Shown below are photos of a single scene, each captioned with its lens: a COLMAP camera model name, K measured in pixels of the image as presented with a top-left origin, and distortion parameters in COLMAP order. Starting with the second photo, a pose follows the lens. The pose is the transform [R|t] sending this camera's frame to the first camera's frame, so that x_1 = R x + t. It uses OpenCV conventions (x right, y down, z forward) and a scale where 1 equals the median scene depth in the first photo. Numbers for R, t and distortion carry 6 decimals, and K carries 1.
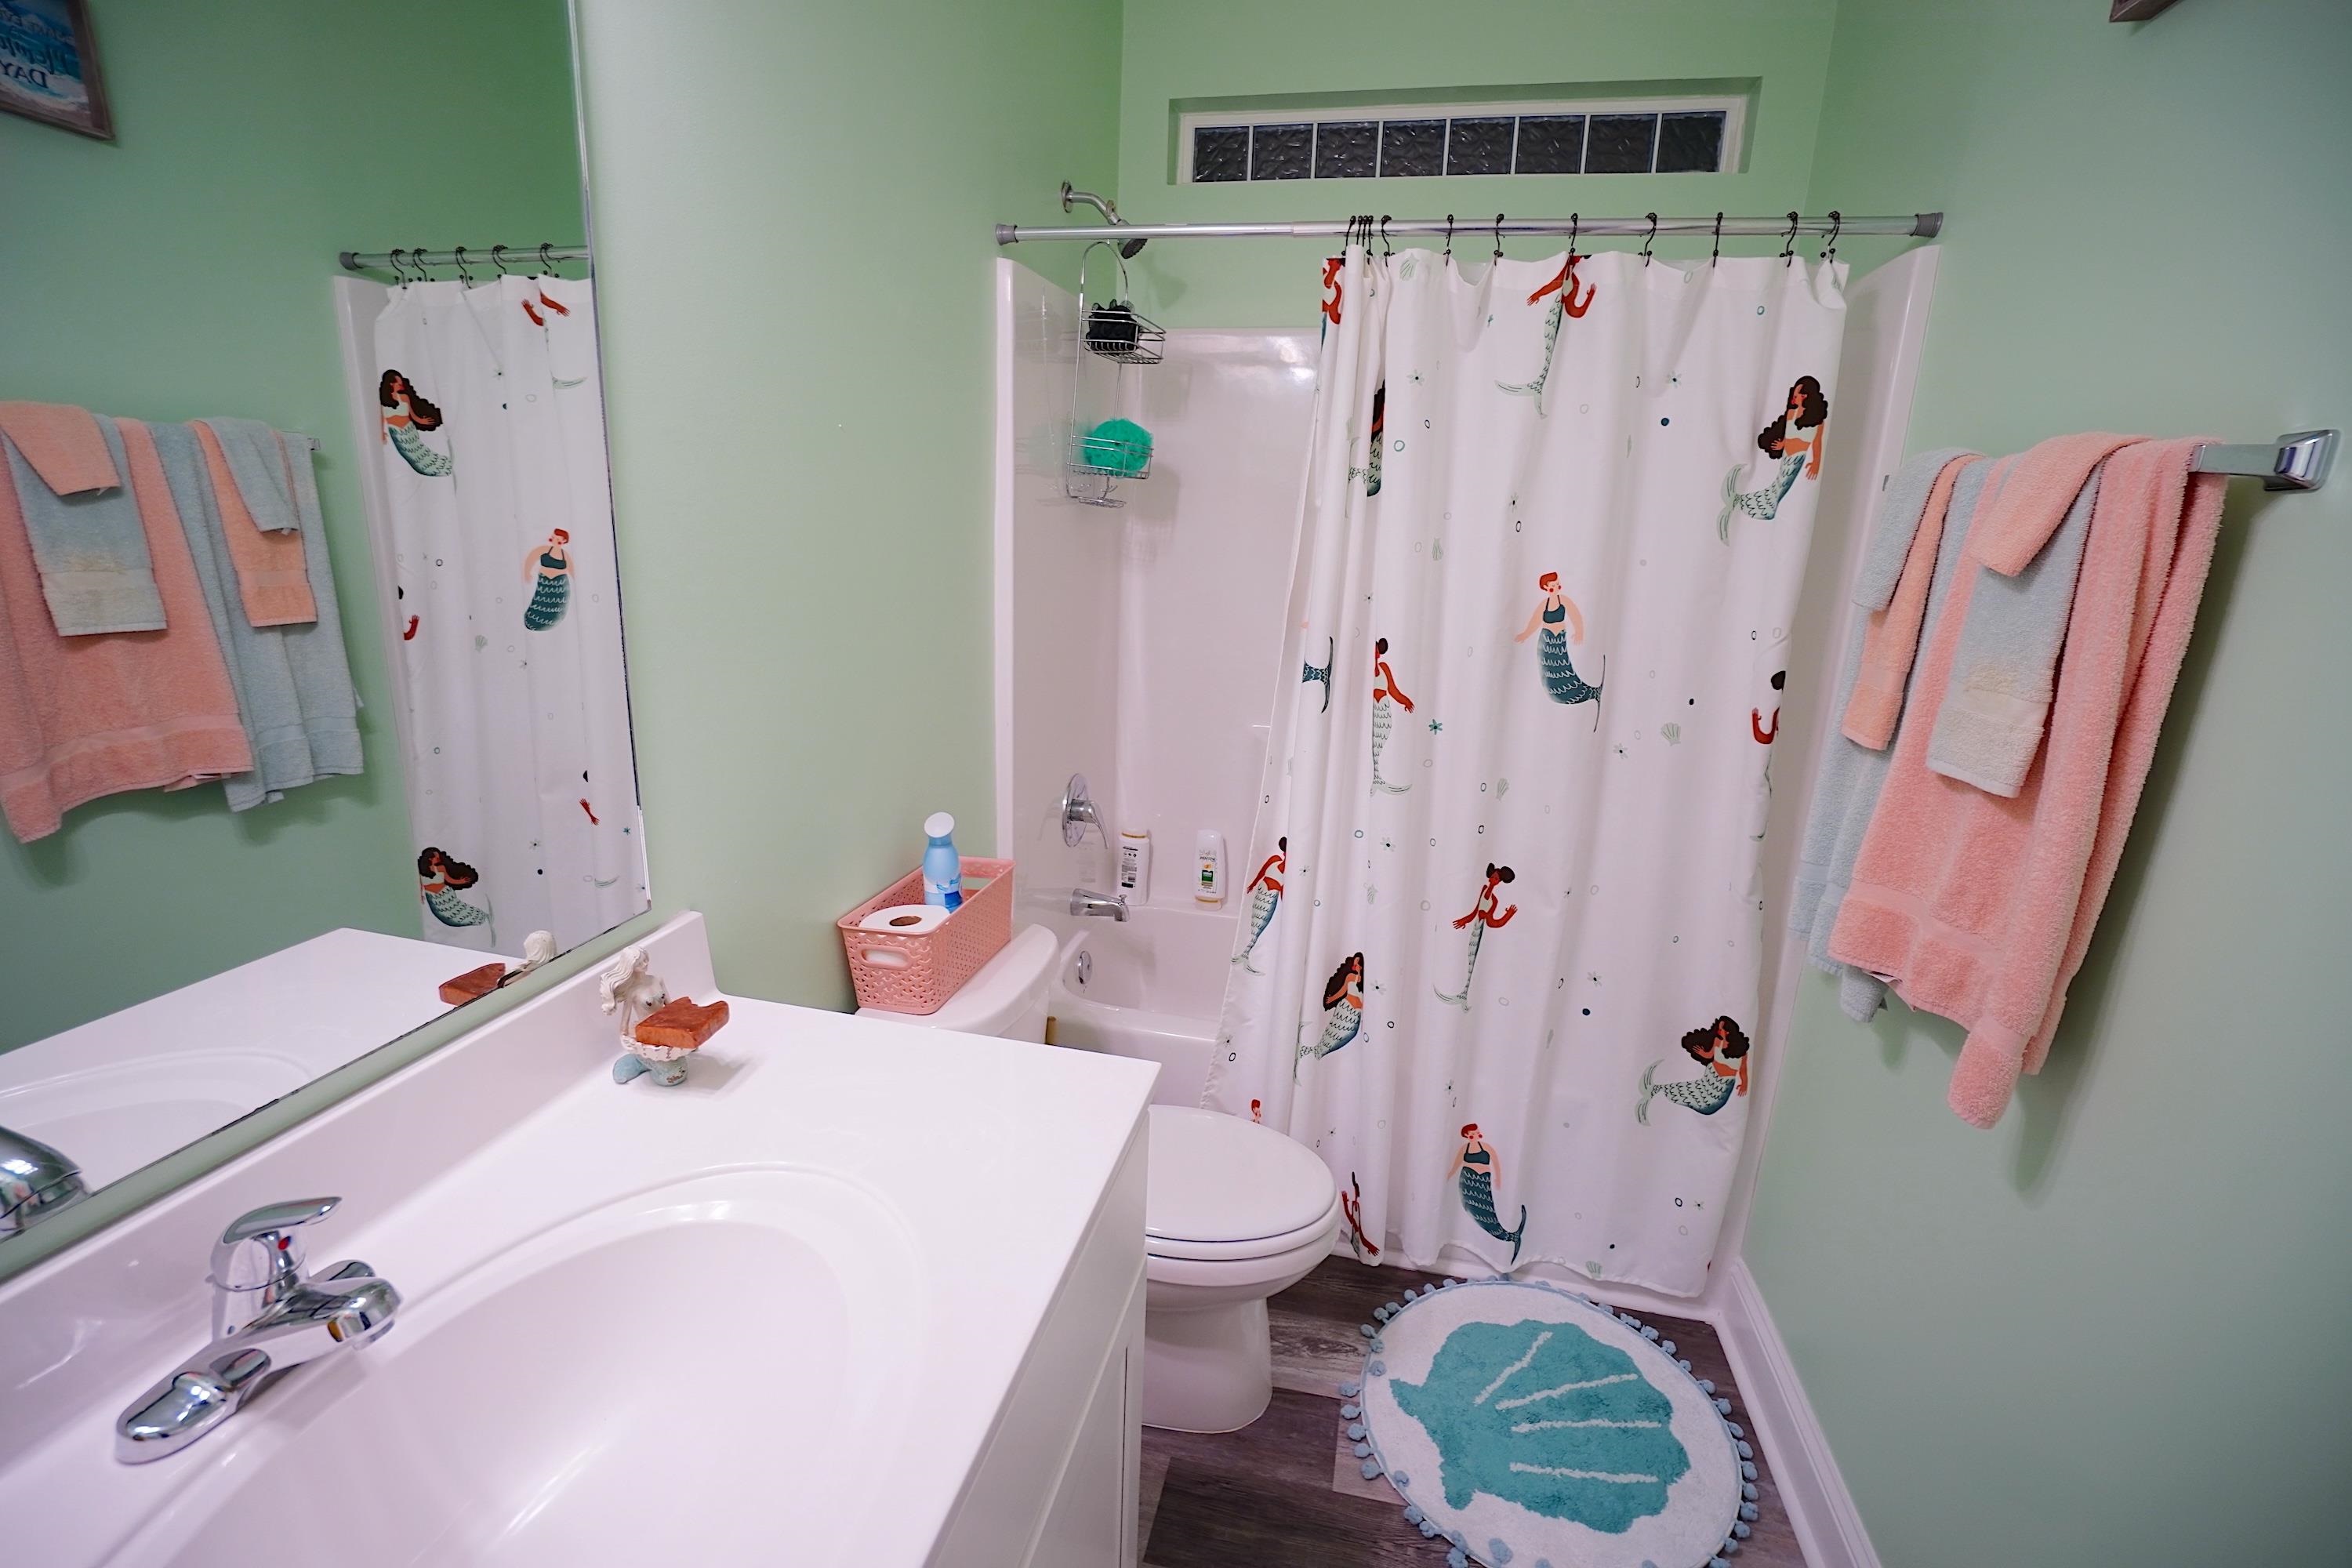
lens RADIAL K [[1046.6, 0, 1189.1], [0, 1046.6, 786.2], [0, 0, 1]] dist [-0.054568, 0.018788]
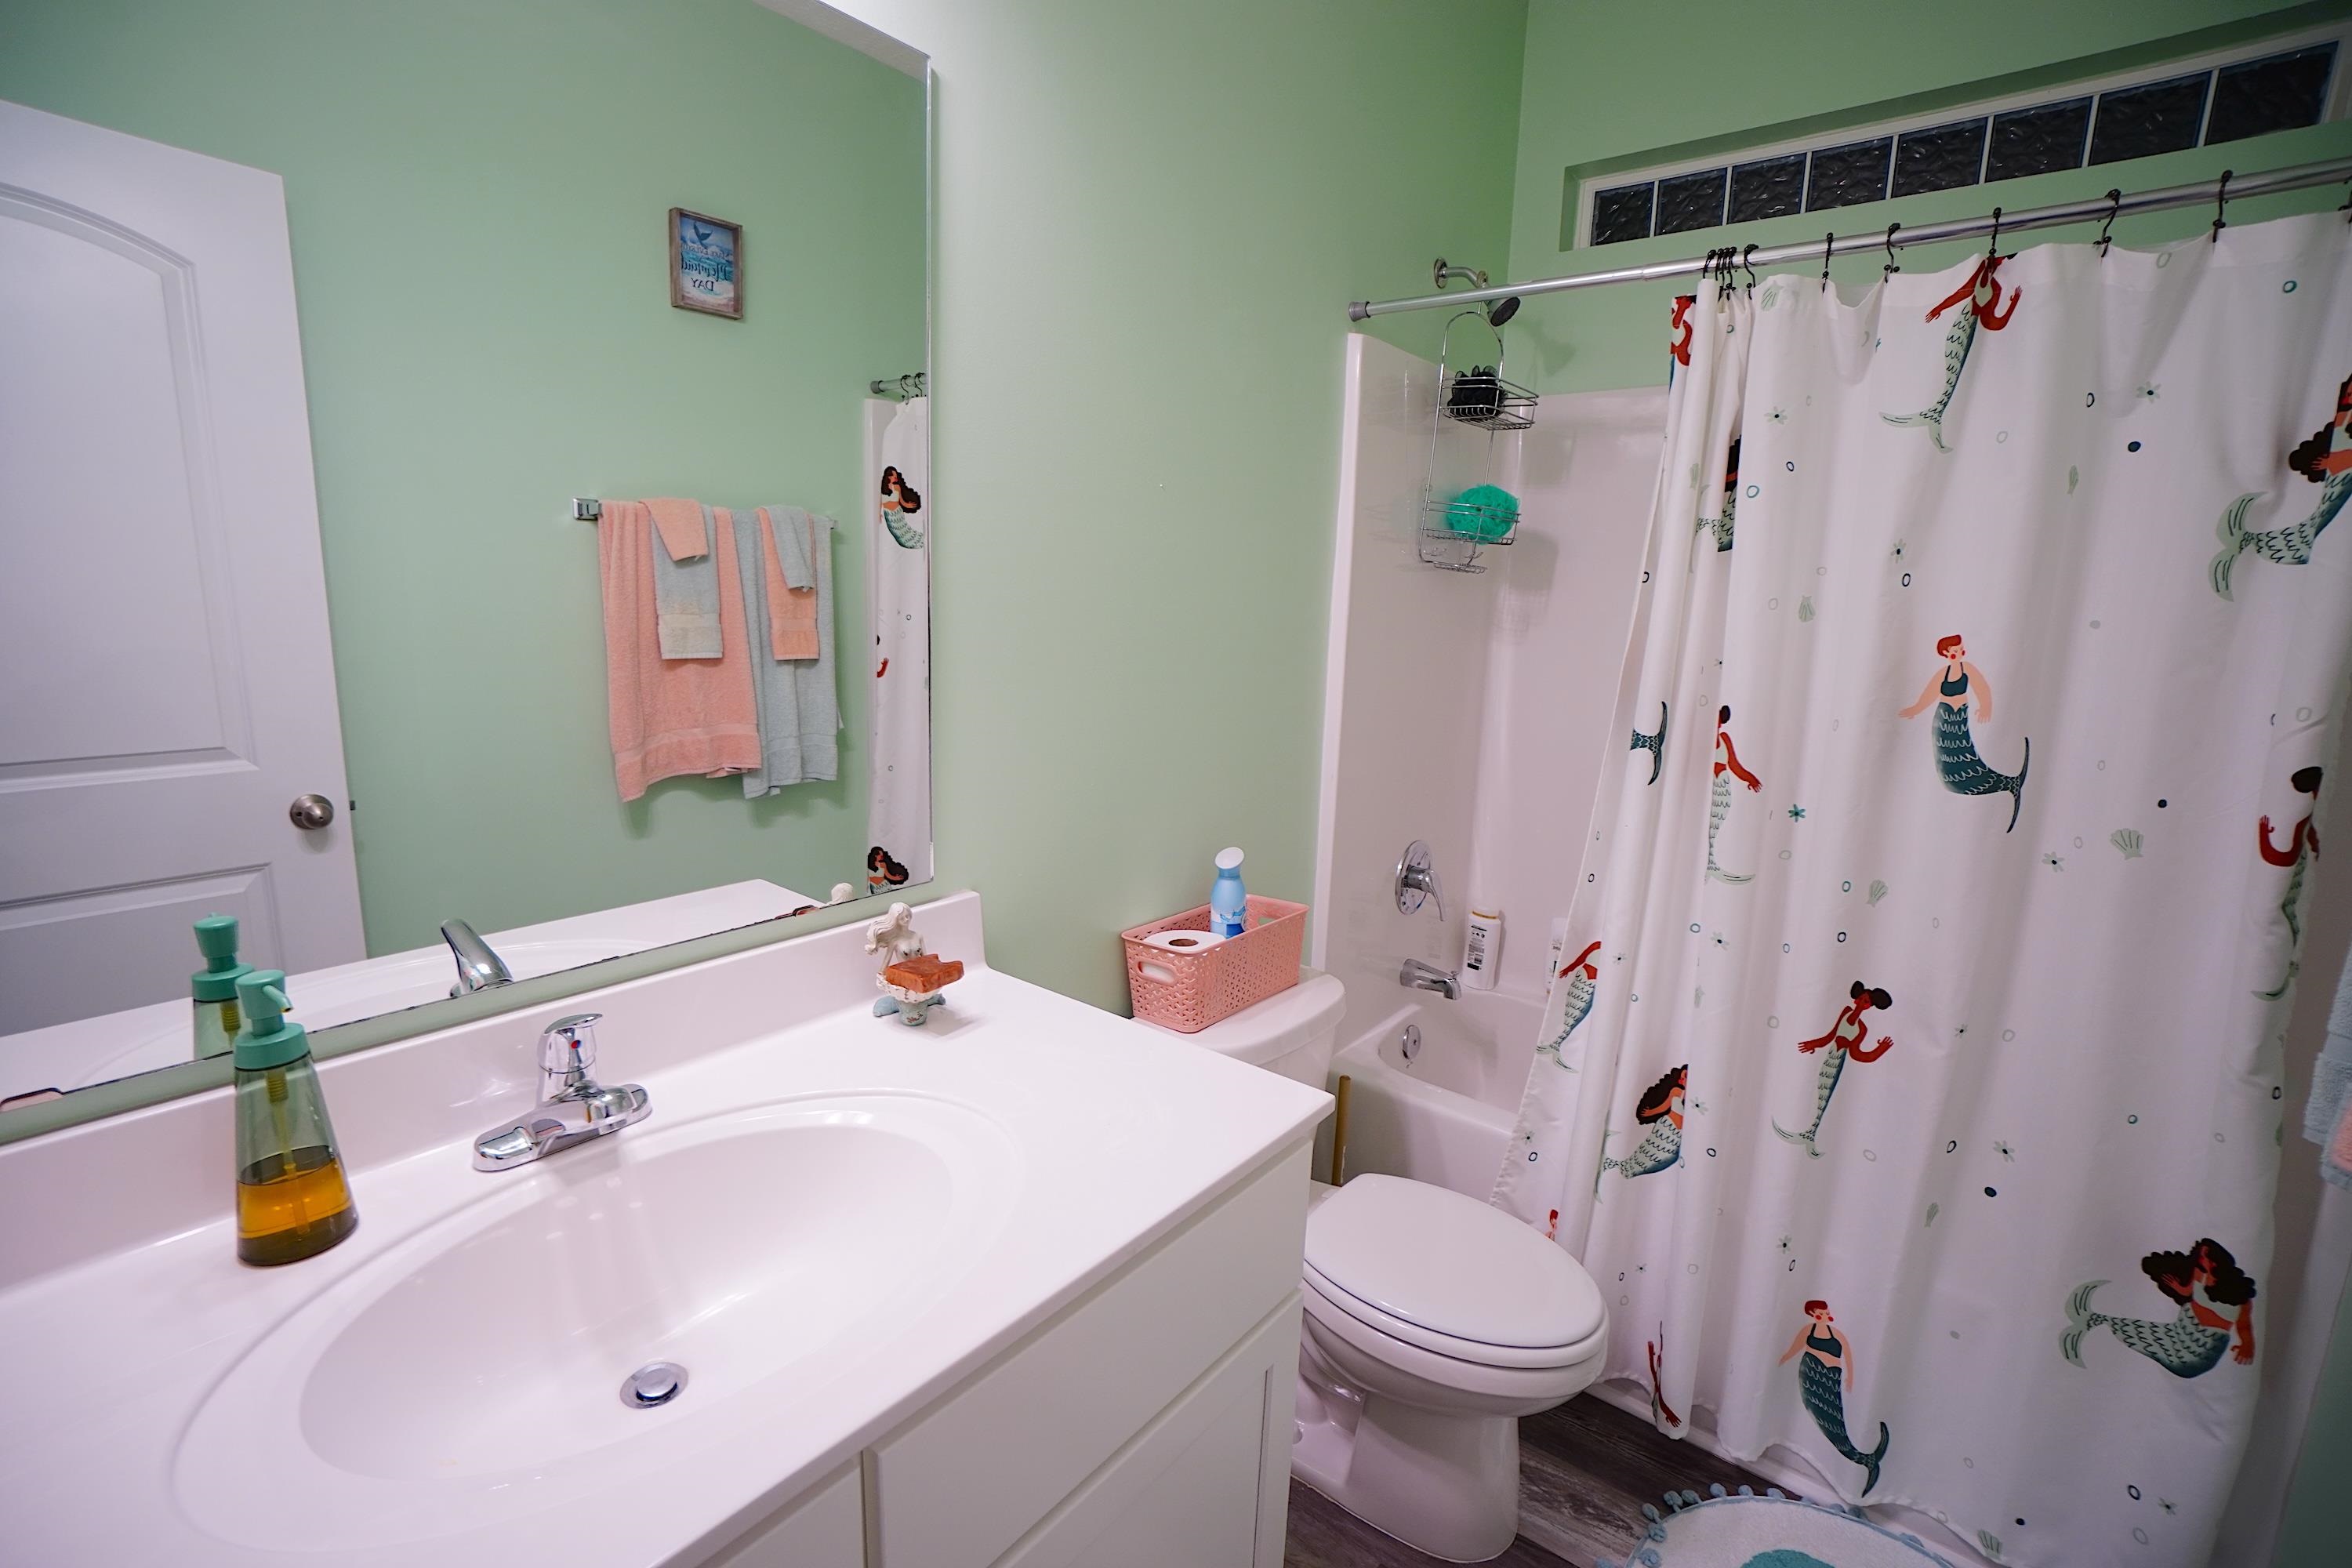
lens RADIAL K [[1046.6, 0, 1160.2], [0, 1046.6, 783.3], [0, 0, 1]] dist [-0.054568, 0.018788]
pose [[0.897900, 0.075836, -0.433619, 0.134169], [-0.113602, 0.991601, -0.061816, 0.031514], [0.425289, 0.104764, 0.898974, 0.013182]]
